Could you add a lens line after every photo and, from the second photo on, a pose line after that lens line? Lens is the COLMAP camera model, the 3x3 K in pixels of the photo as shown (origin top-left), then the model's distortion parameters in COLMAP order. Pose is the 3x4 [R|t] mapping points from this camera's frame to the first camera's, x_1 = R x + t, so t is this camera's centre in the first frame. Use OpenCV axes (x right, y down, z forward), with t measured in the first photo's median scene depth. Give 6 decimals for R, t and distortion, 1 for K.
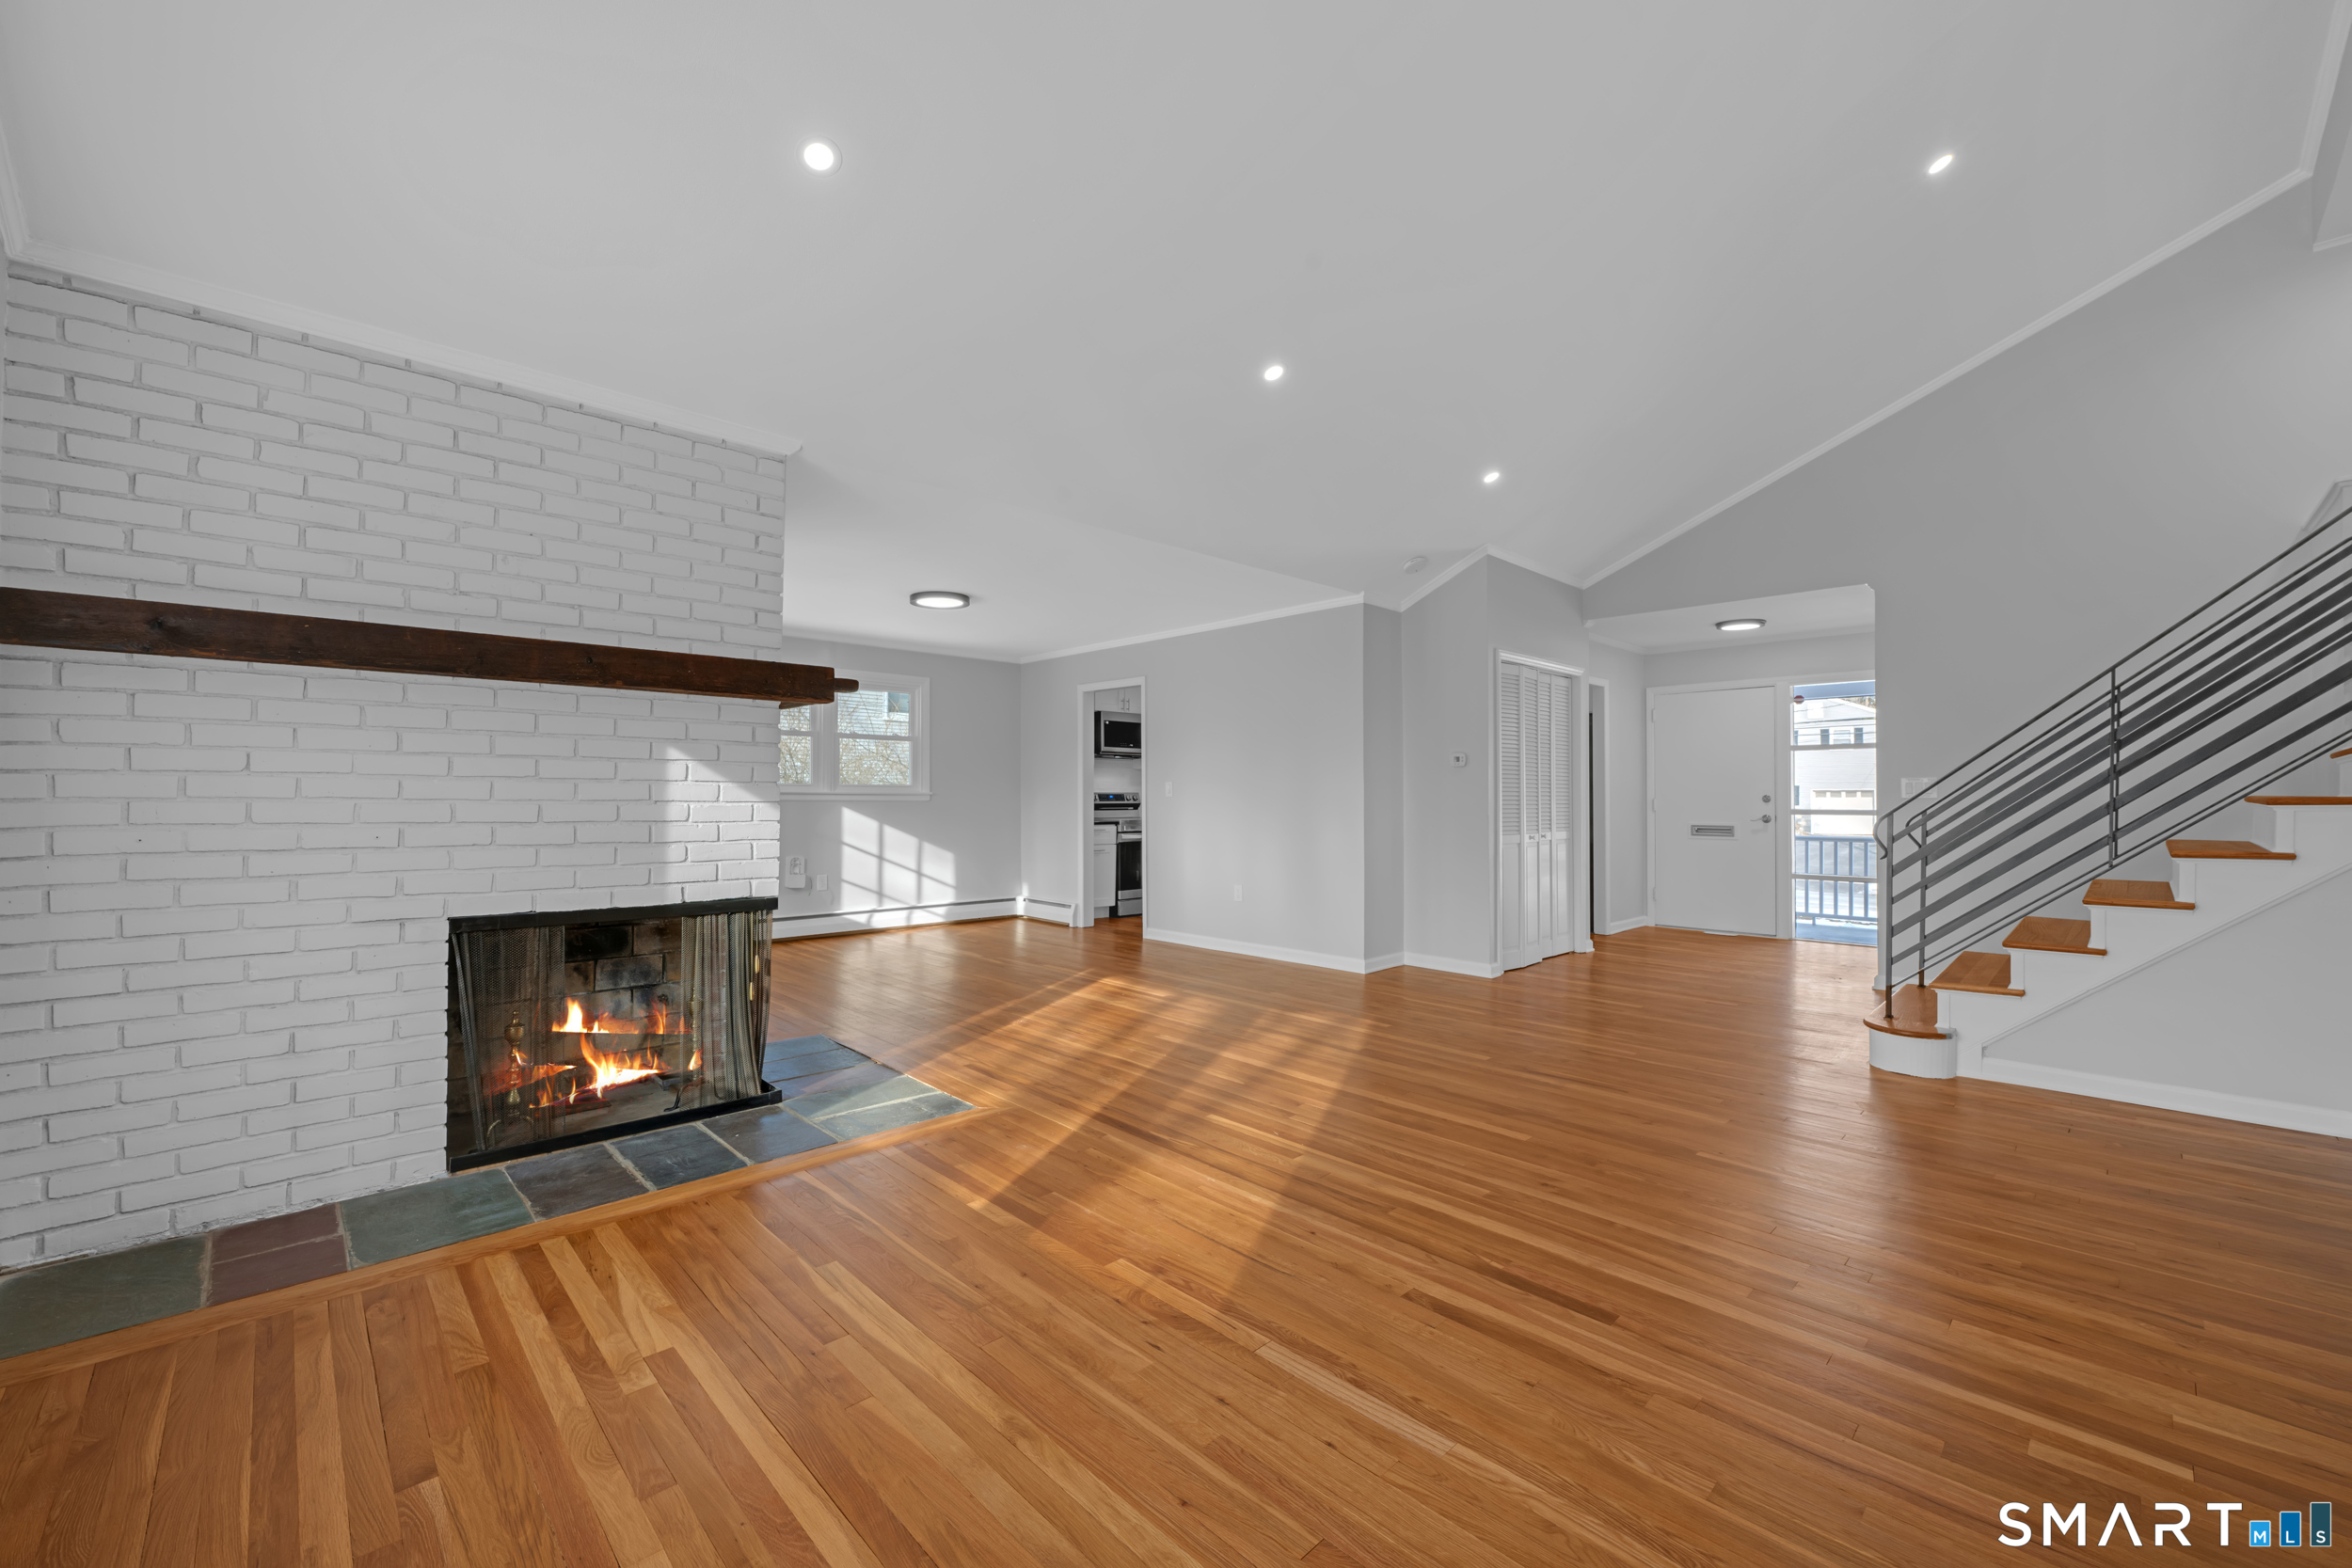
lens RADIAL K [[956.7, 0, 1187.9], [0, 956.7, 782.9], [0, 0, 1]] dist [0.001466, -0.000923]
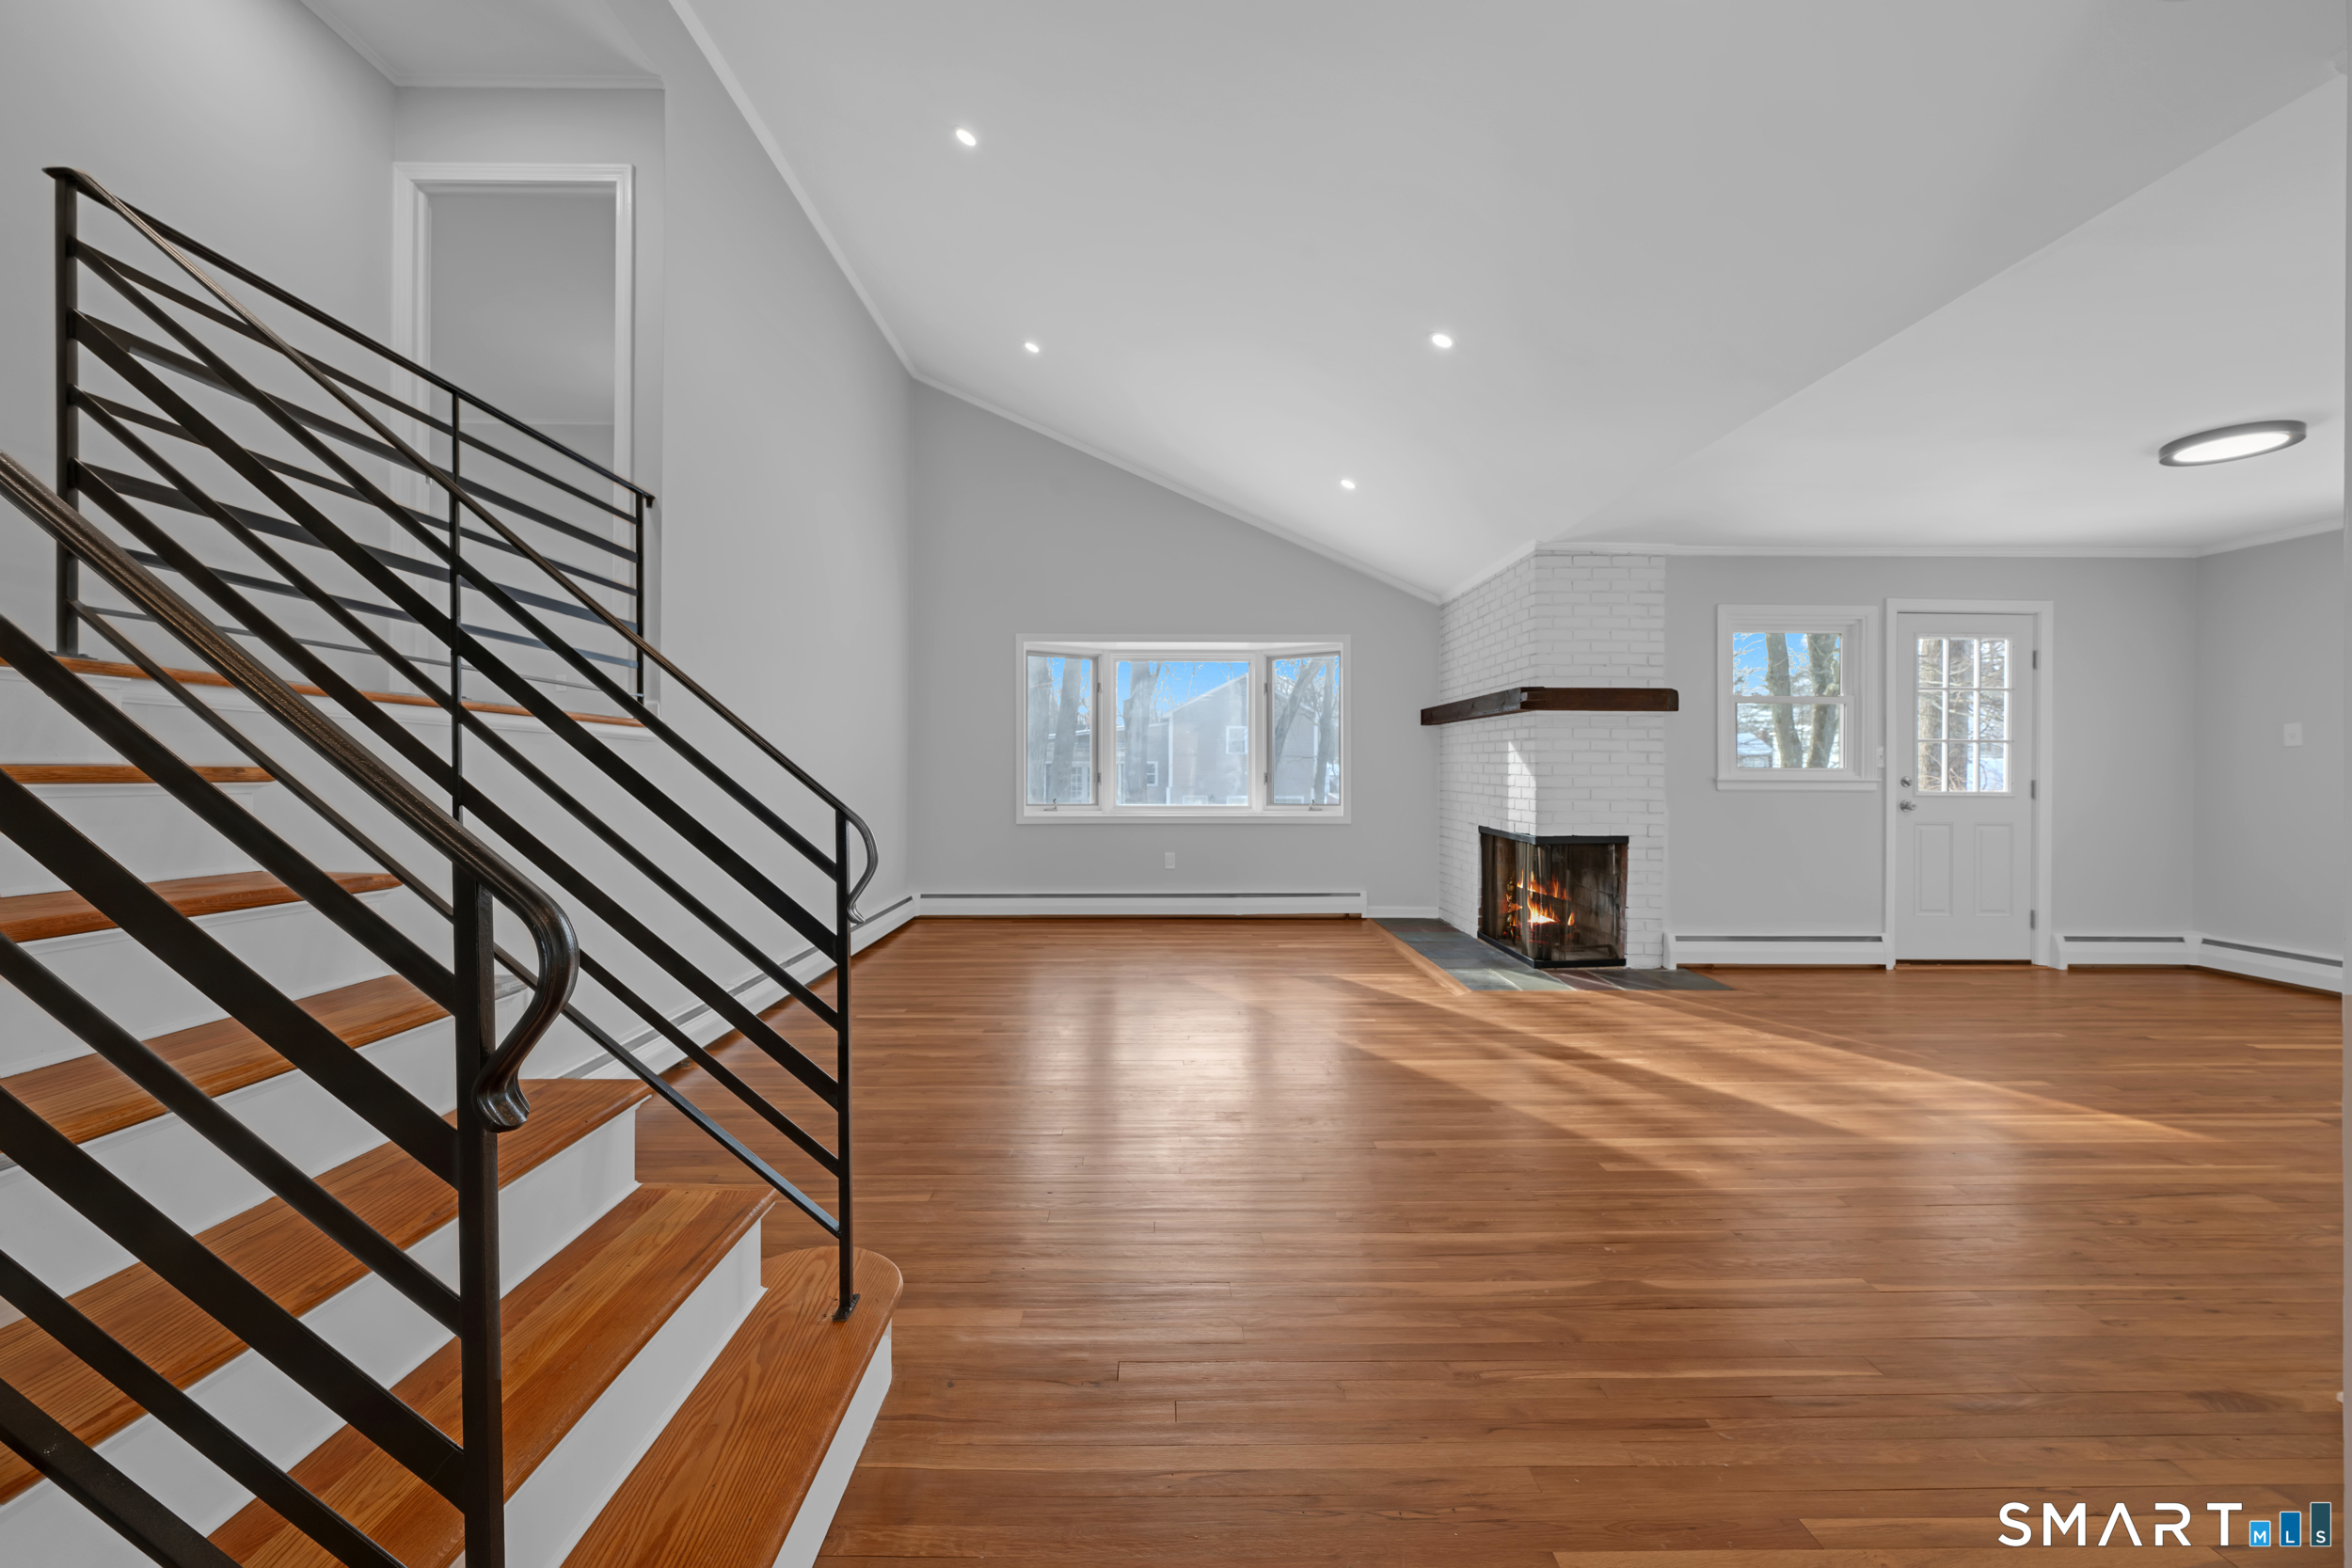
lens RADIAL K [[956.7, 0, 1174.4], [0, 956.7, 764.1], [0, 0, 1]] dist [0.001466, -0.000923]
pose [[-0.690281, -0.010724, -0.723462, 1.040382], [0.002145, 0.999855, -0.016868, 0.024610], [0.723538, -0.013196, -0.690158, 1.556745]]
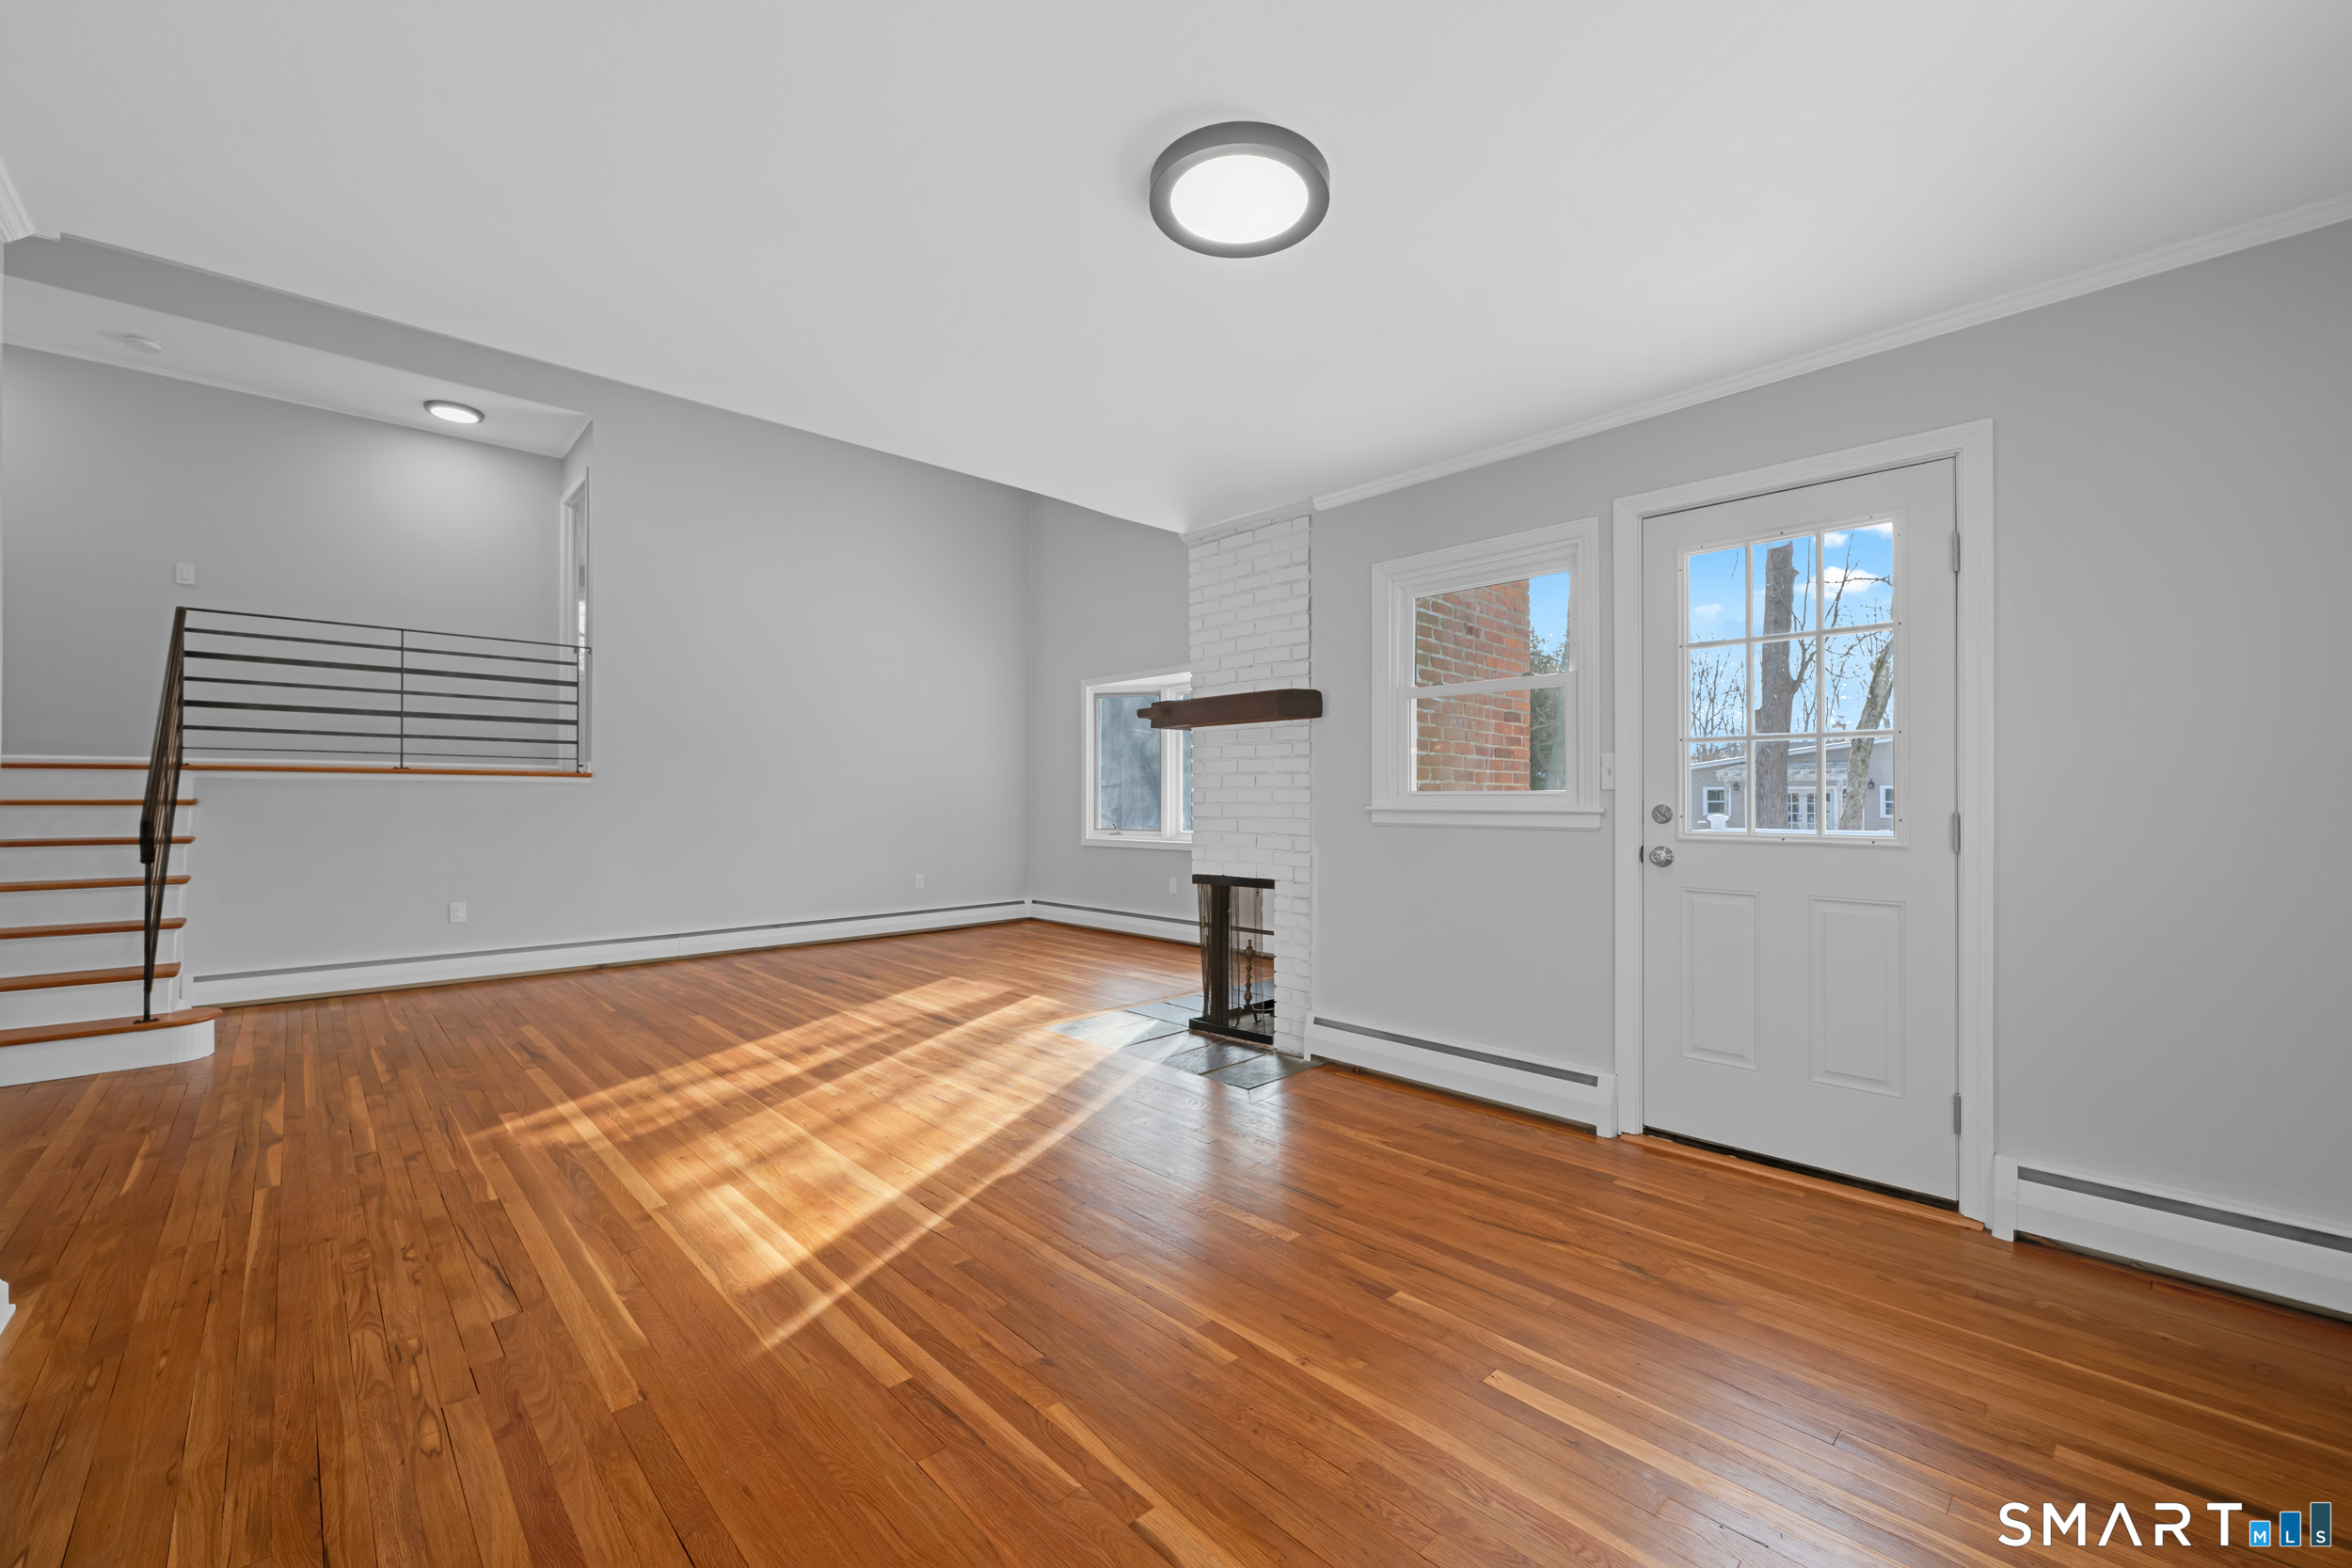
lens RADIAL K [[956.7, 0, 1156.6], [0, 956.7, 777.4], [0, 0, 1]] dist [0.001466, -0.000923]
pose [[-0.998998, 0.005398, 0.044421, -0.410297], [0.004094, 0.999560, -0.029393, 0.020809], [-0.044560, -0.029182, -0.998580, 2.206907]]
